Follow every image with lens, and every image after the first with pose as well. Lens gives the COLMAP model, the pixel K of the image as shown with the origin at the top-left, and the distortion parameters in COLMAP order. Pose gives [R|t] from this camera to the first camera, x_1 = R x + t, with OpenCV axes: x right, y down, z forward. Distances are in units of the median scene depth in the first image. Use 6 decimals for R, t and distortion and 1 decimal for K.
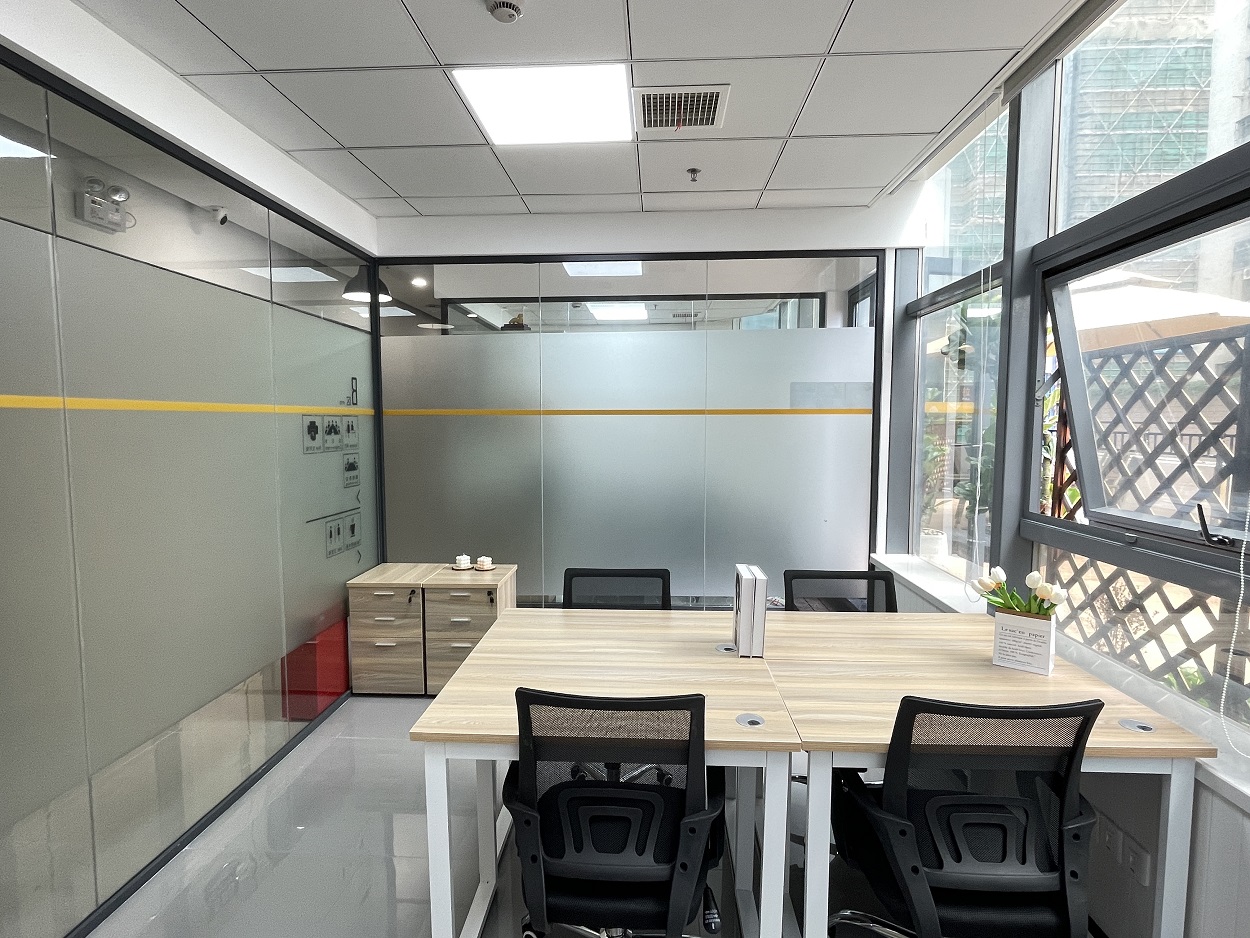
lens RADIAL K [[638.4, 0, 622.9], [0, 638.4, 479.1], [0, 0, 1]] dist [-0.019167, -0.000315]
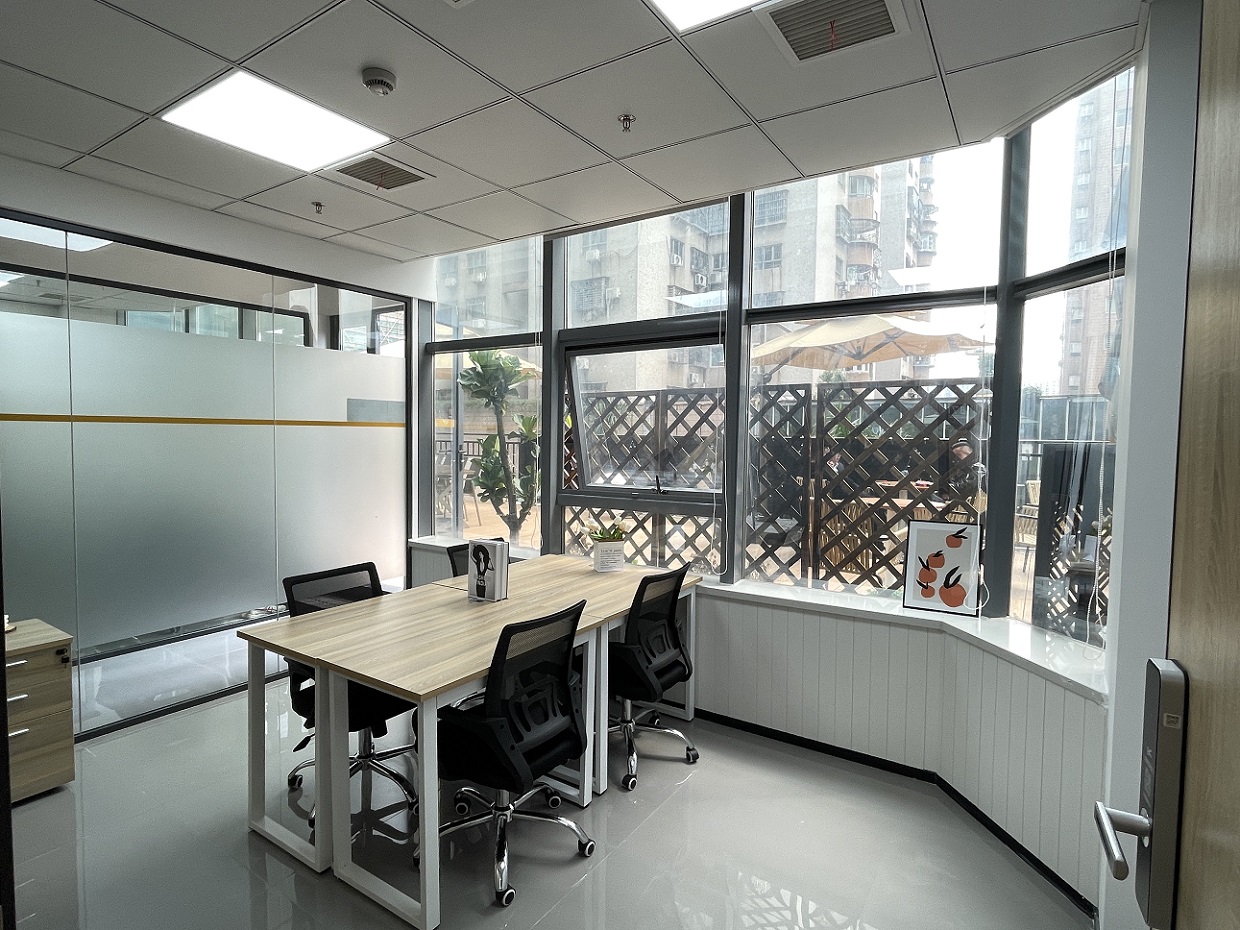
lens RADIAL K [[633.3, 0, 623.7], [0, 633.3, 463.8], [0, 0, 1]] dist [-0.019167, -0.000315]
pose [[0.496224, -0.029719, 0.867686, -0.630734], [0.065804, 0.997827, -0.003457, 0.000237], [-0.865697, 0.058813, 0.497101, 0.035702]]
